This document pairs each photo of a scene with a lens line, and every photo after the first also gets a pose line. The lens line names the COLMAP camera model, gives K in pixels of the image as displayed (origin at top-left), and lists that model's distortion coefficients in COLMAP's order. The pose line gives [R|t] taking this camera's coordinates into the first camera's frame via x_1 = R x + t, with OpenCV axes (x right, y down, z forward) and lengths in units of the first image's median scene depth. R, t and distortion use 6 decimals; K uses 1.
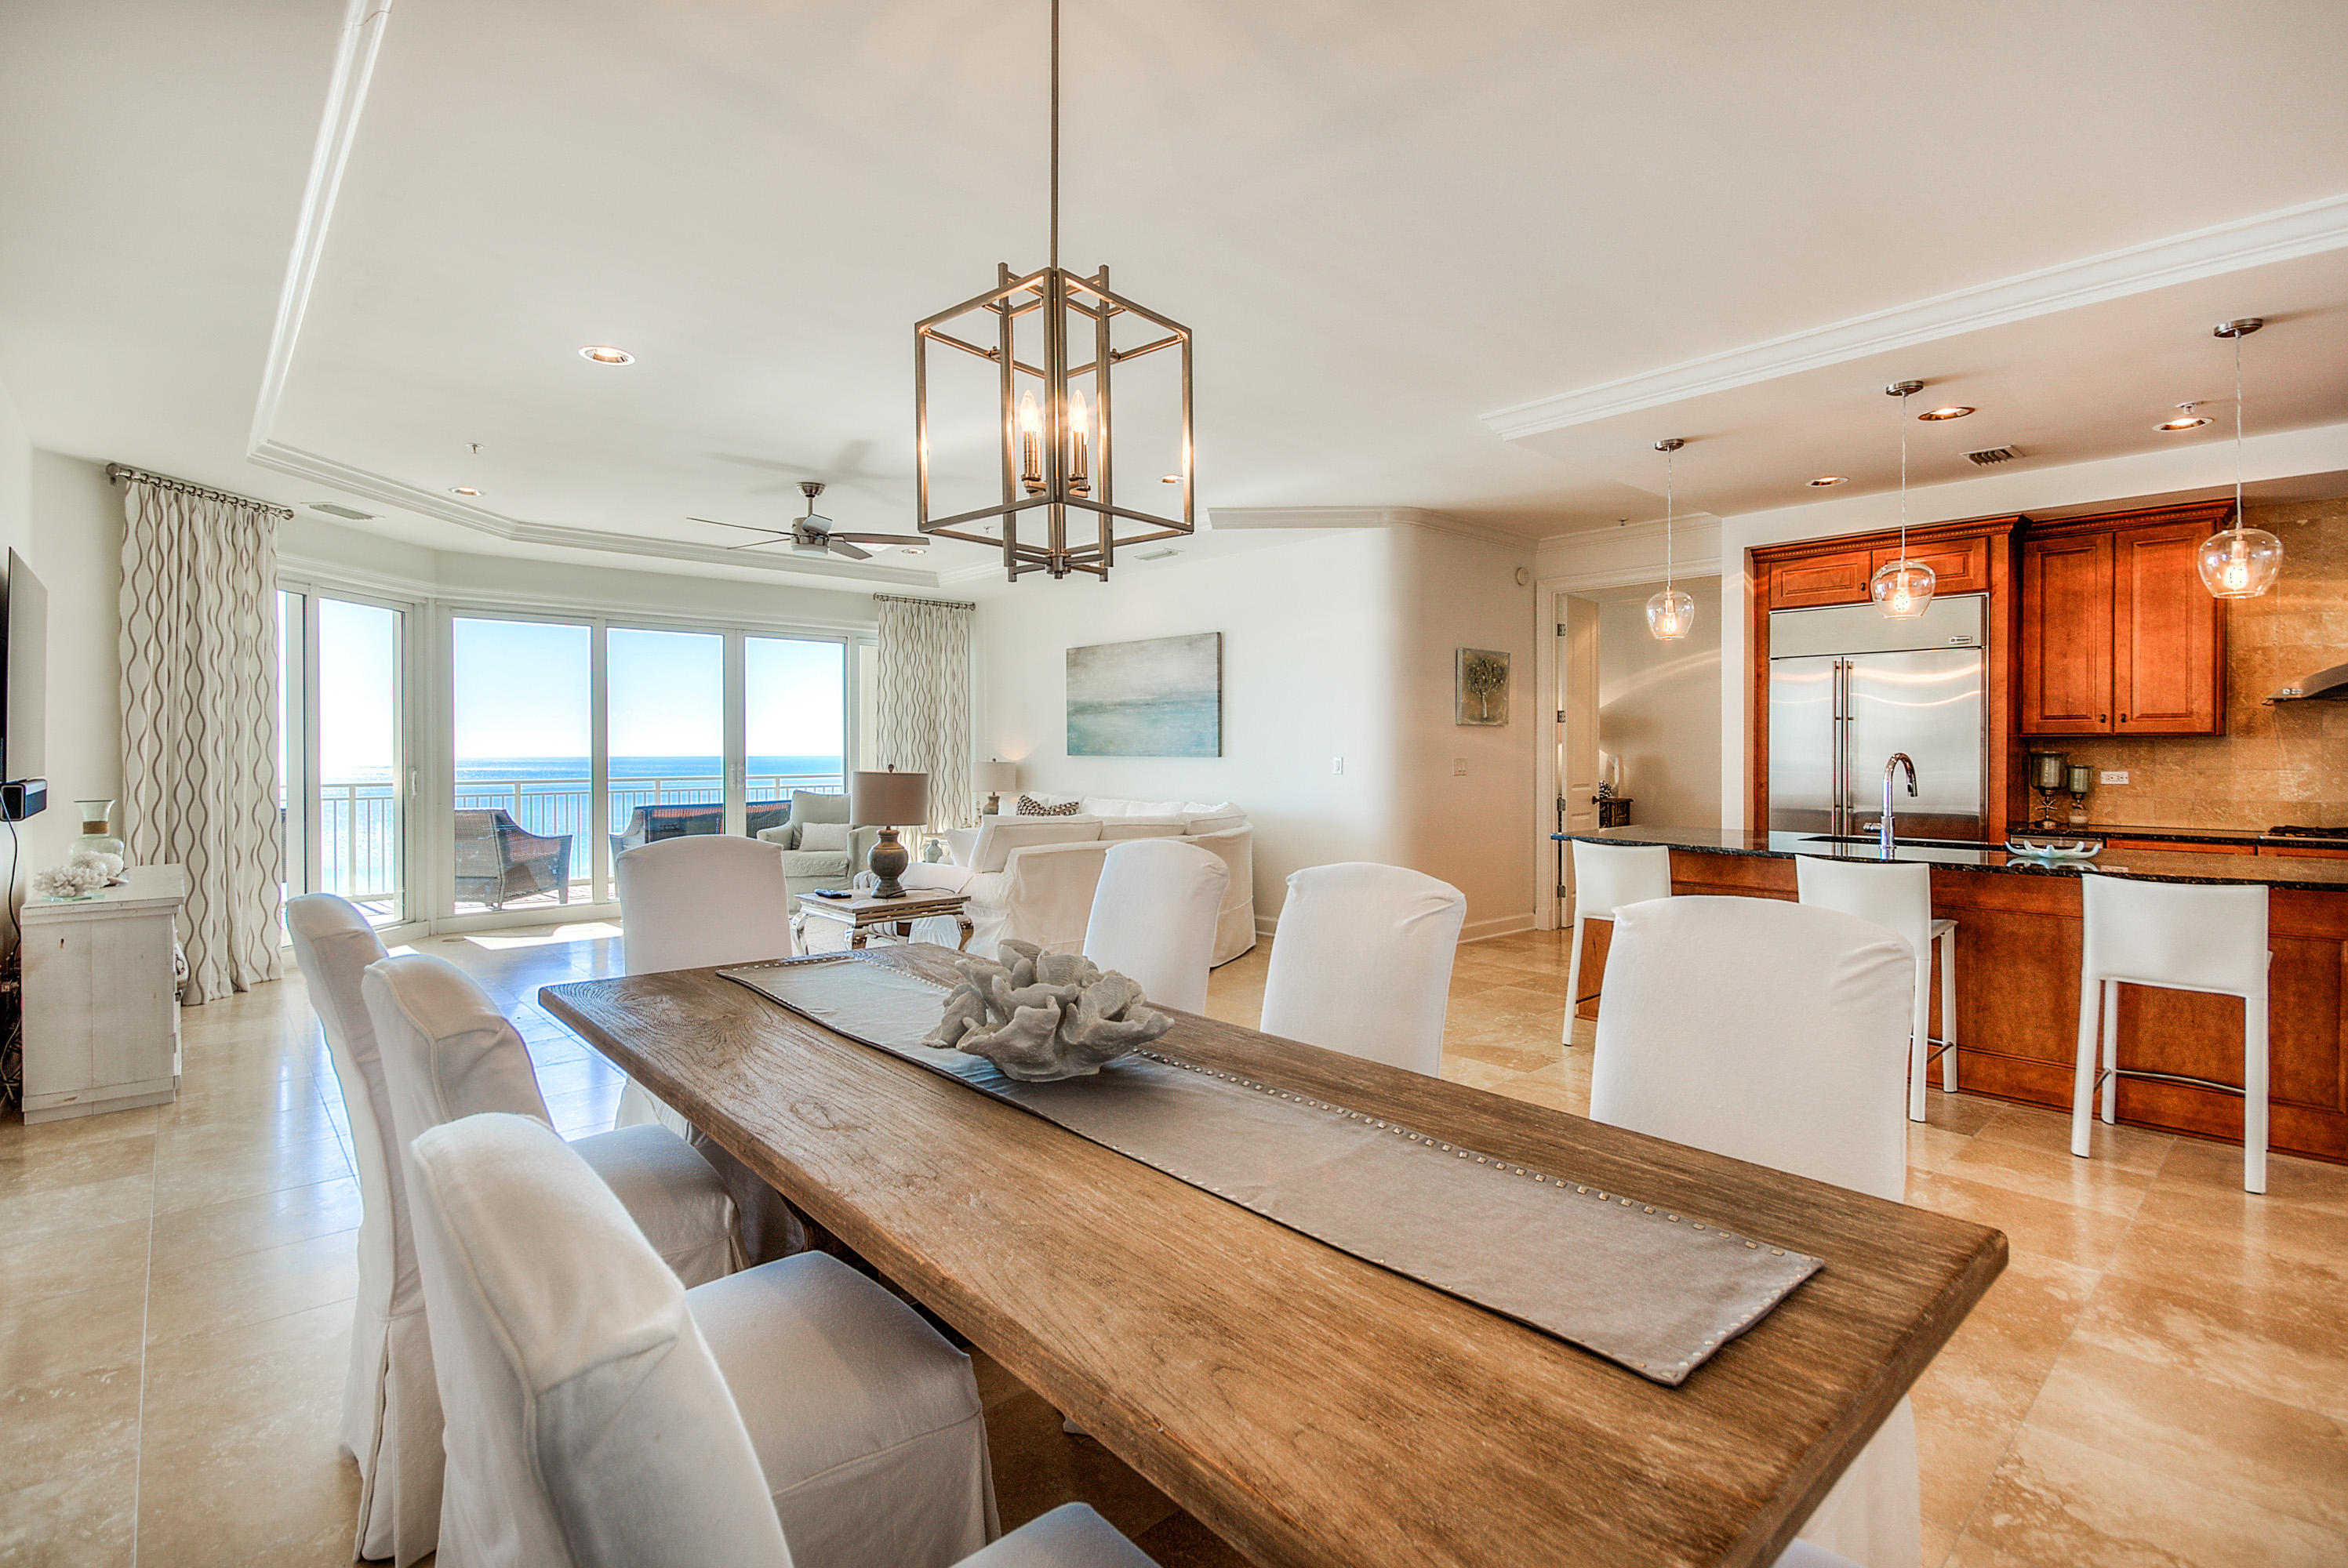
lens RADIAL K [[1091.8, 0, 1187.5], [0, 1091.8, 751.1], [0, 0, 1]] dist [-0.001494, -0.007329]
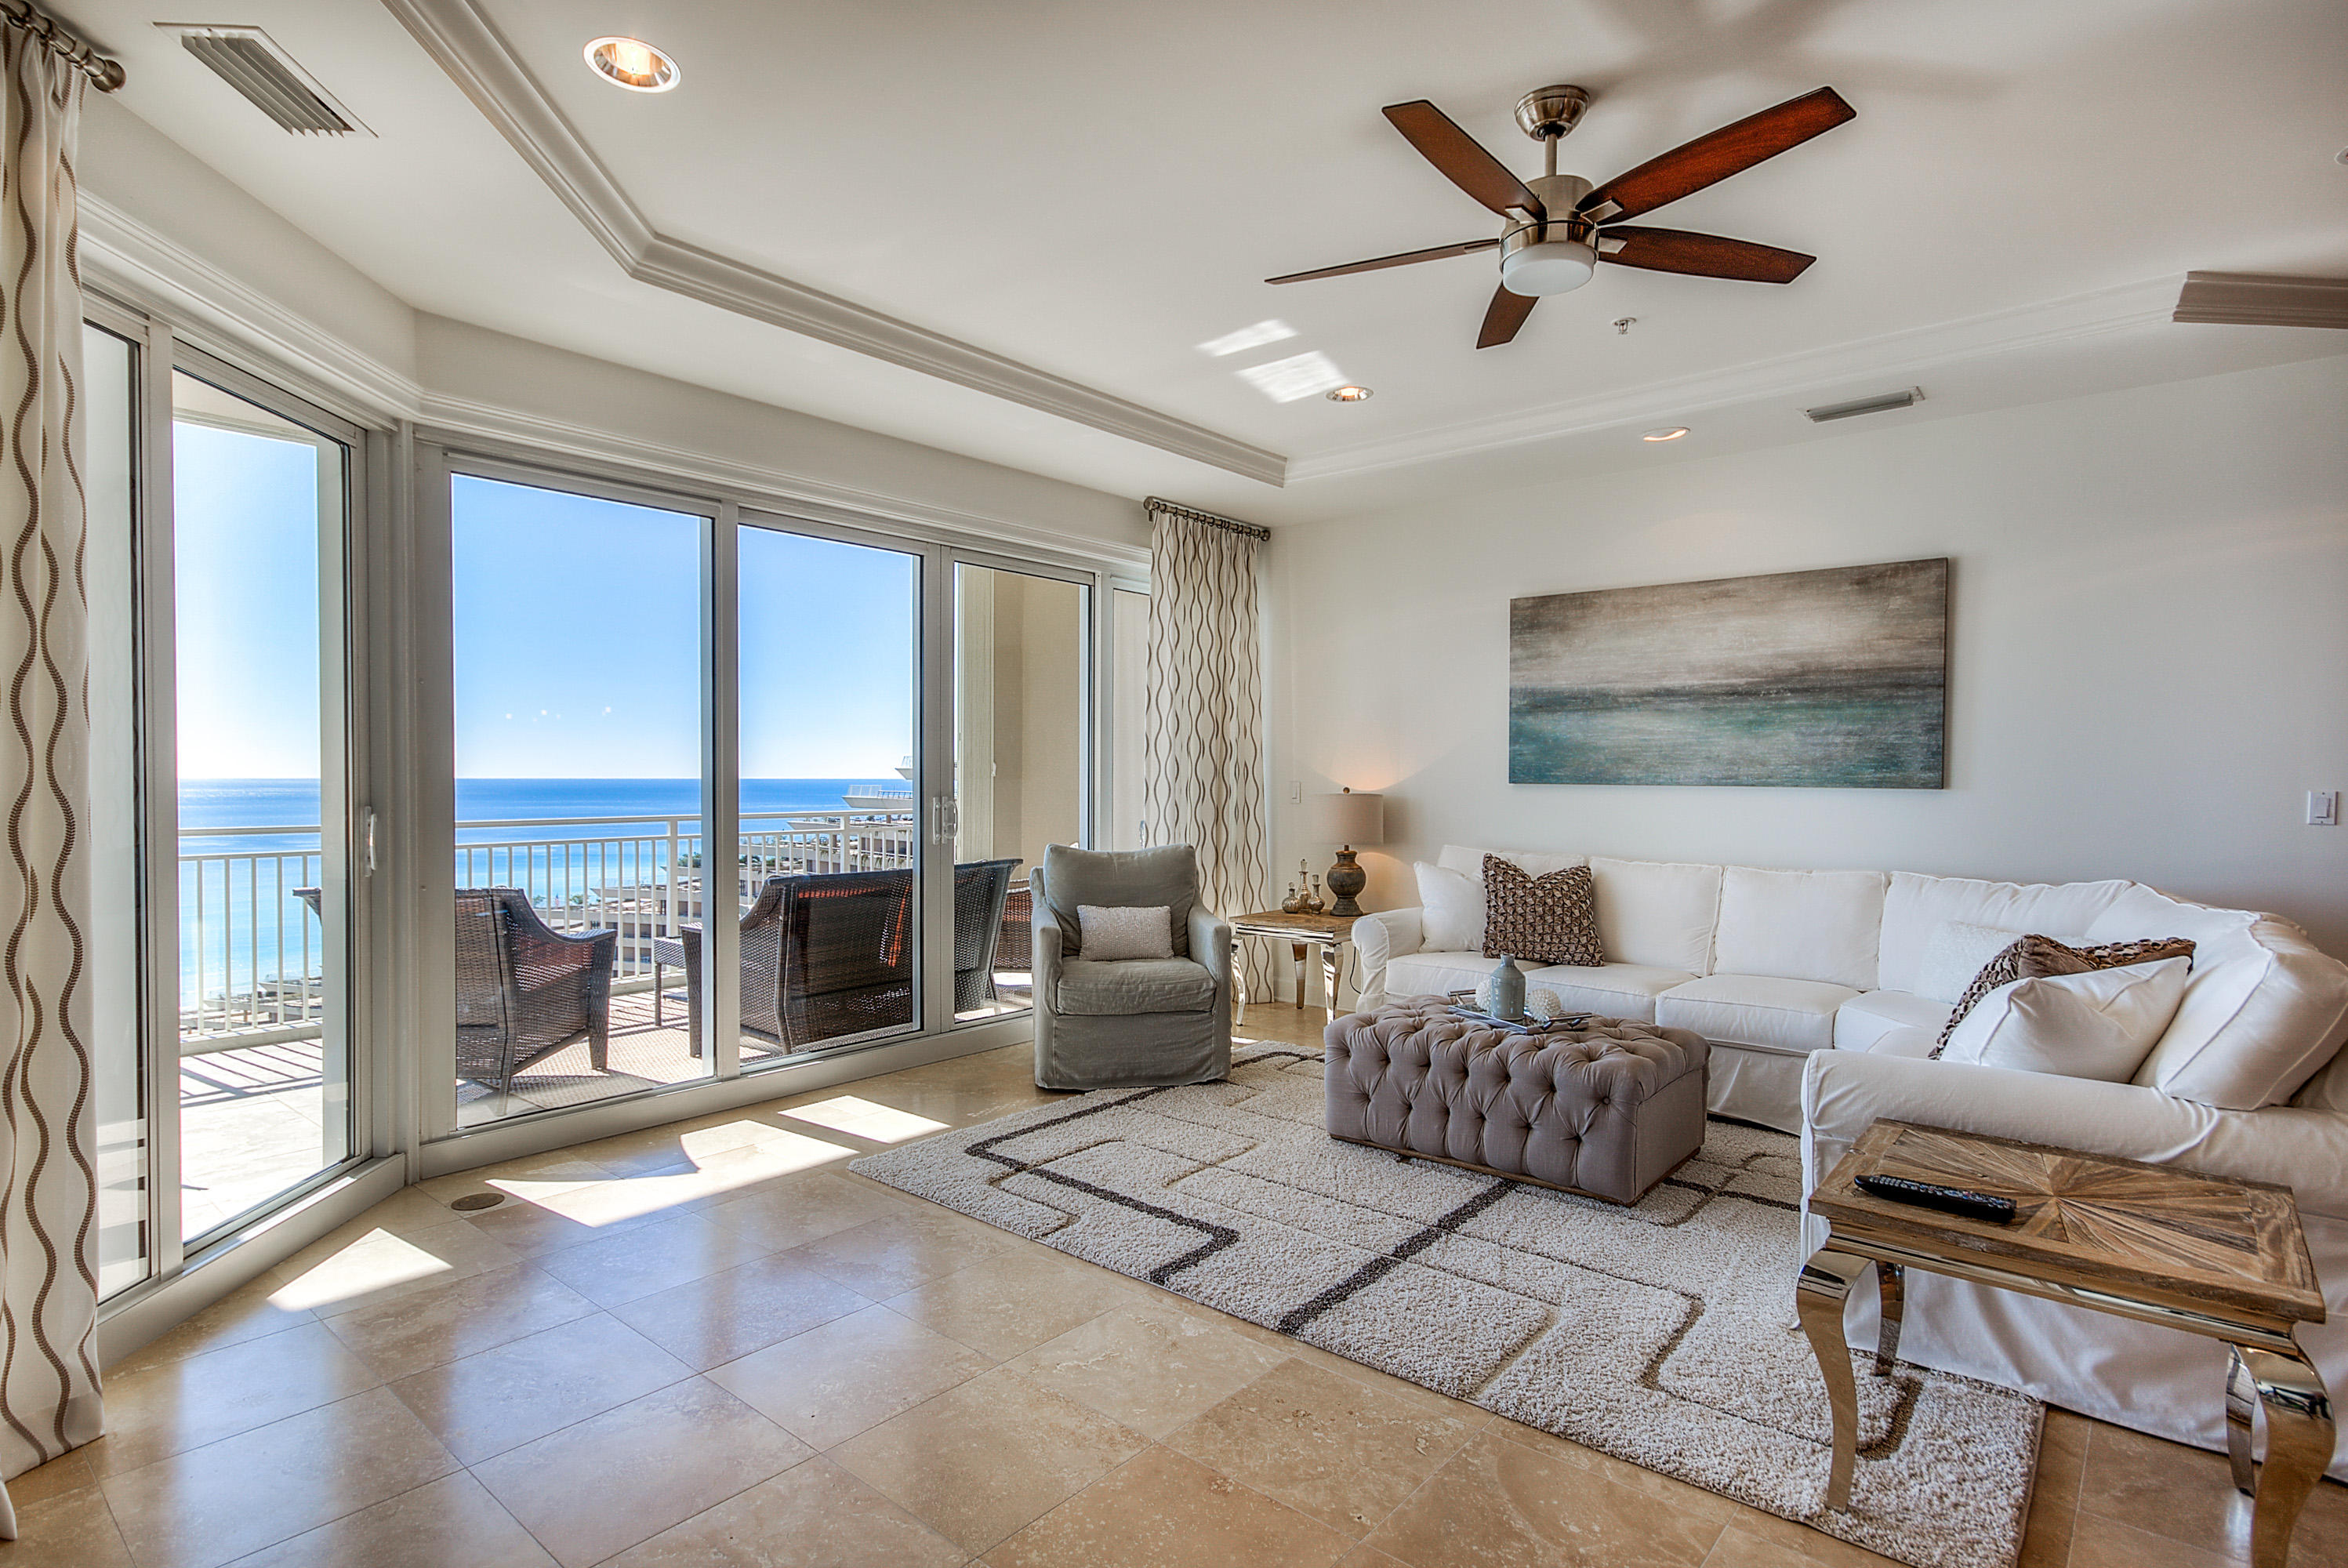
lens RADIAL K [[1174.4, 0, 1168.1], [0, 1174.4, 812.8], [0, 0, 1]] dist [0.002055, -0.000617]
pose [[0.992505, 0.002280, 0.122185, -0.585458], [-0.005892, 0.999556, 0.029210, 0.004410], [-0.122064, -0.029711, 0.992077, 0.630059]]
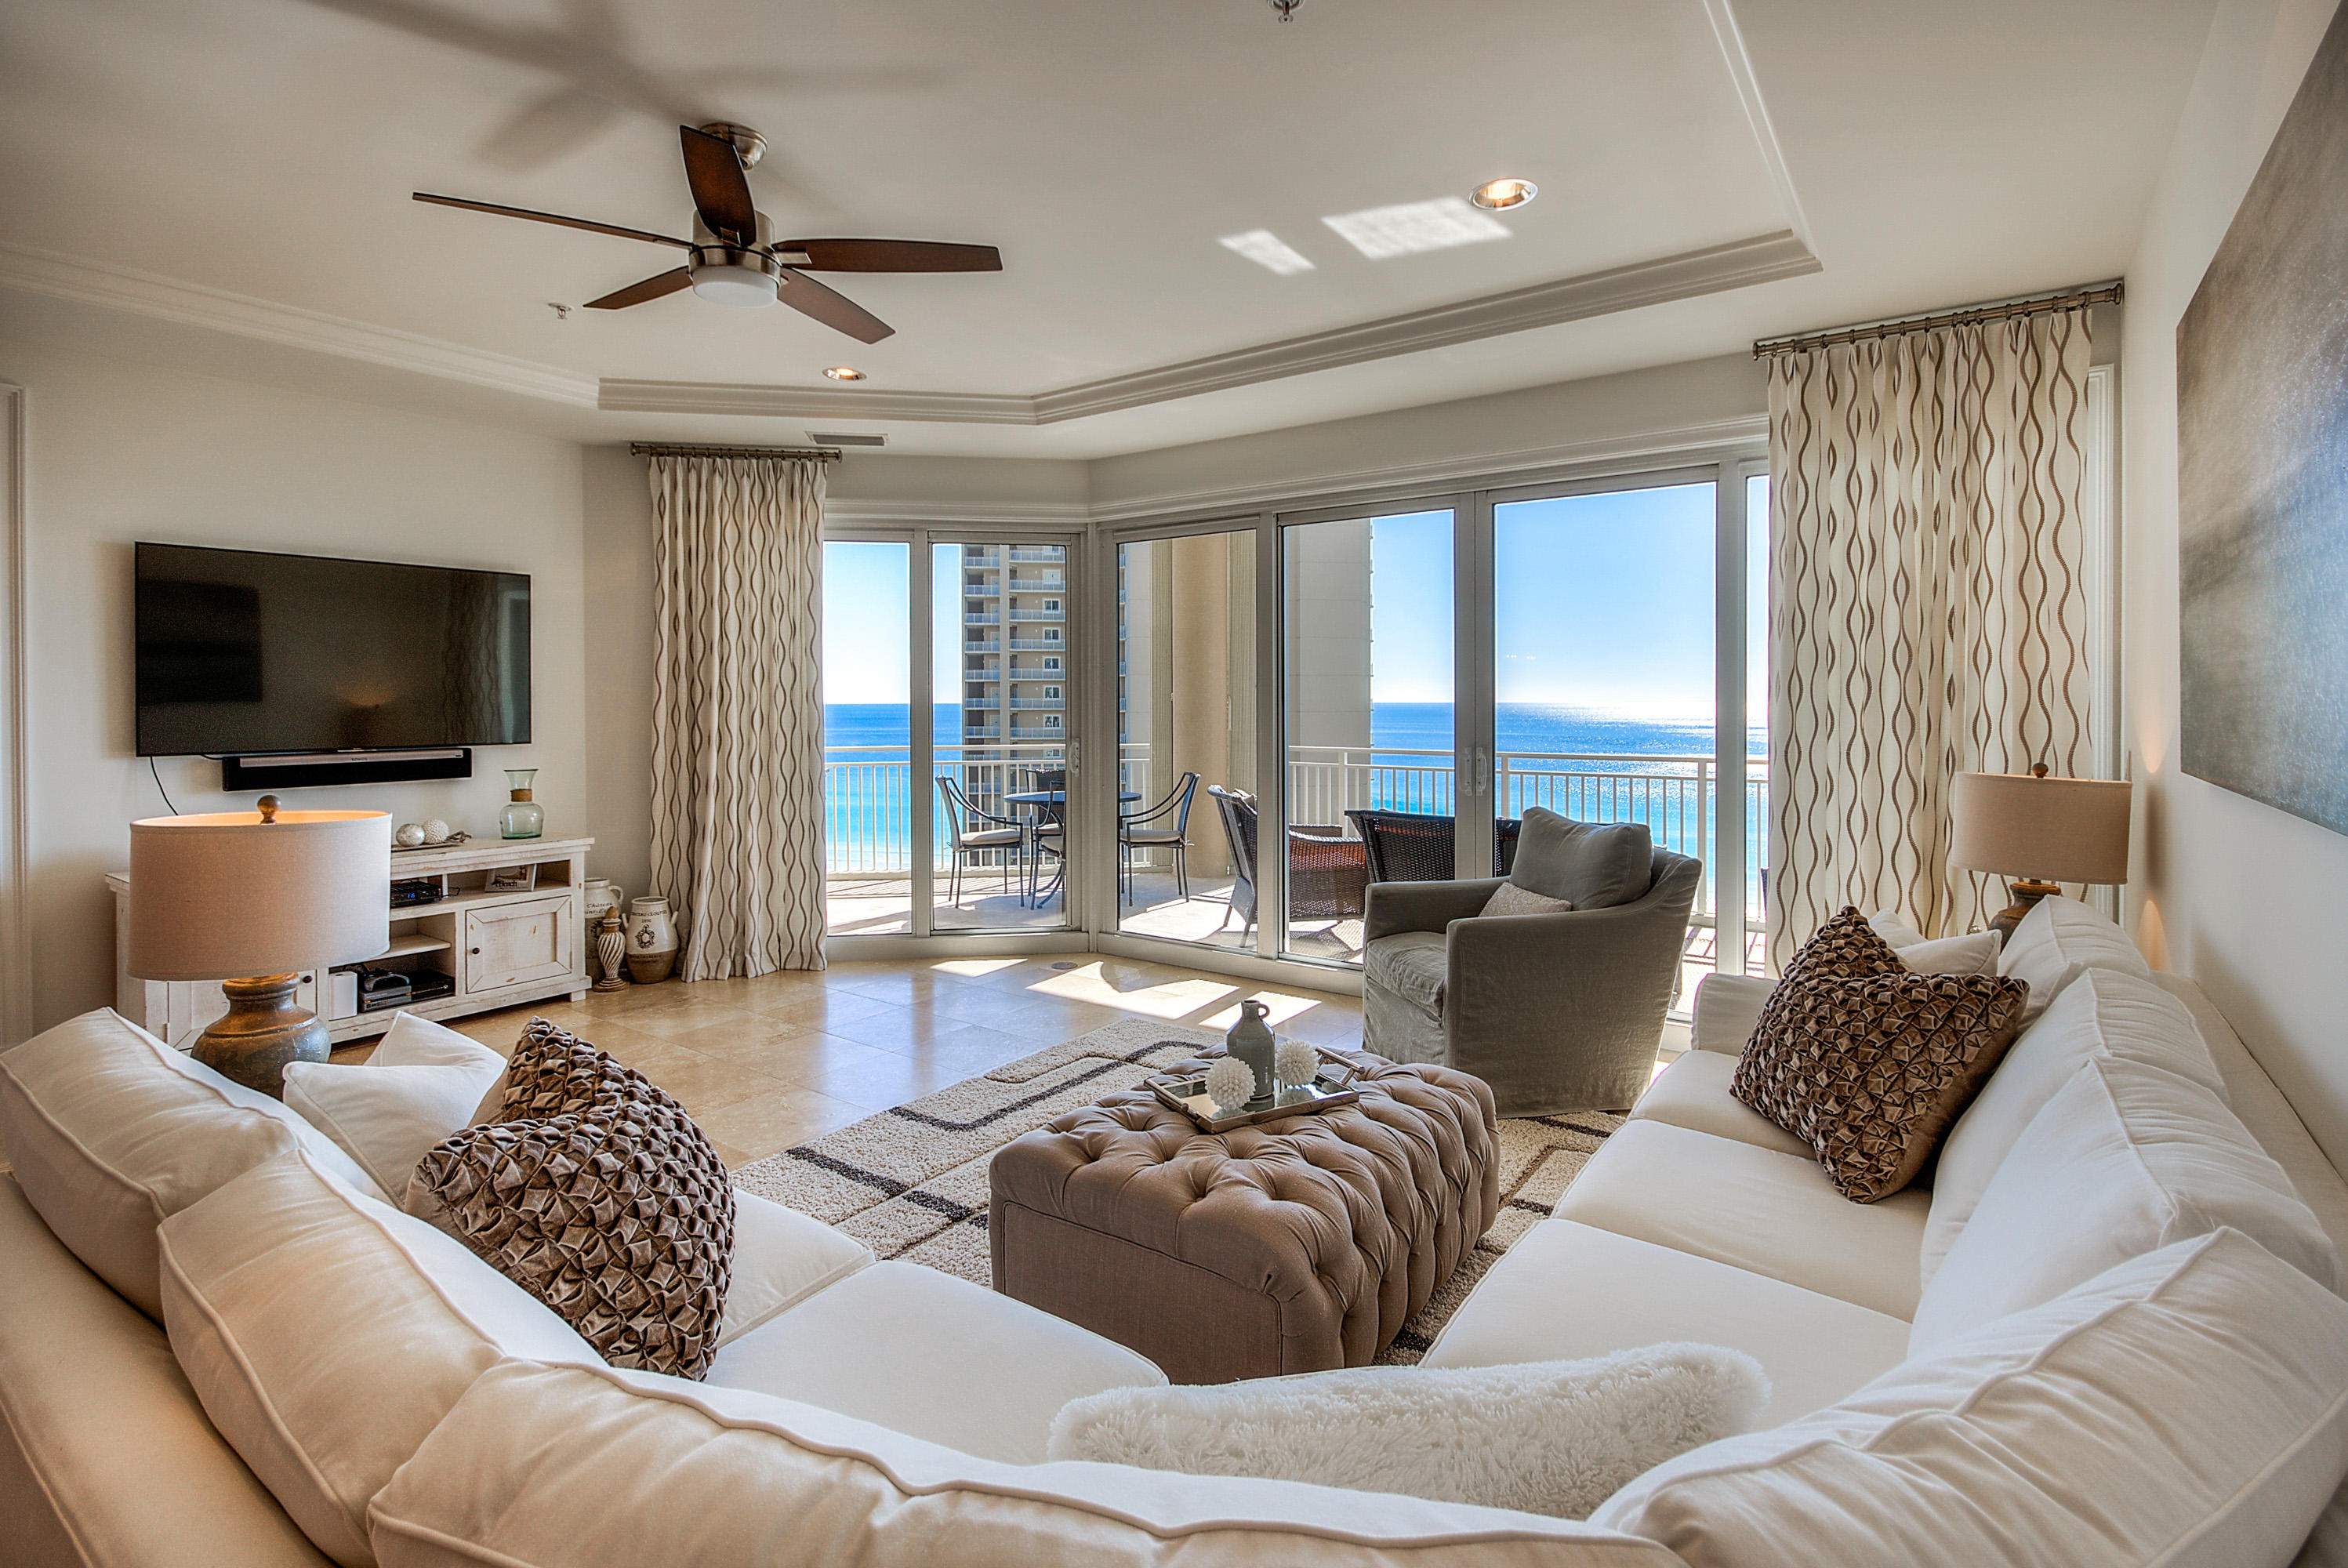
lens RADIAL K [[1117.5, 0, 1171.1], [0, 1117.5, 697.5], [0, 0, 1]] dist [-0.000311, 0.000649]
pose [[0.202882, 0.001227, -0.979202, 0.134079], [0.002718, 0.999995, 0.001816, -0.021494], [0.979199, -0.003030, 0.202877, 1.166791]]
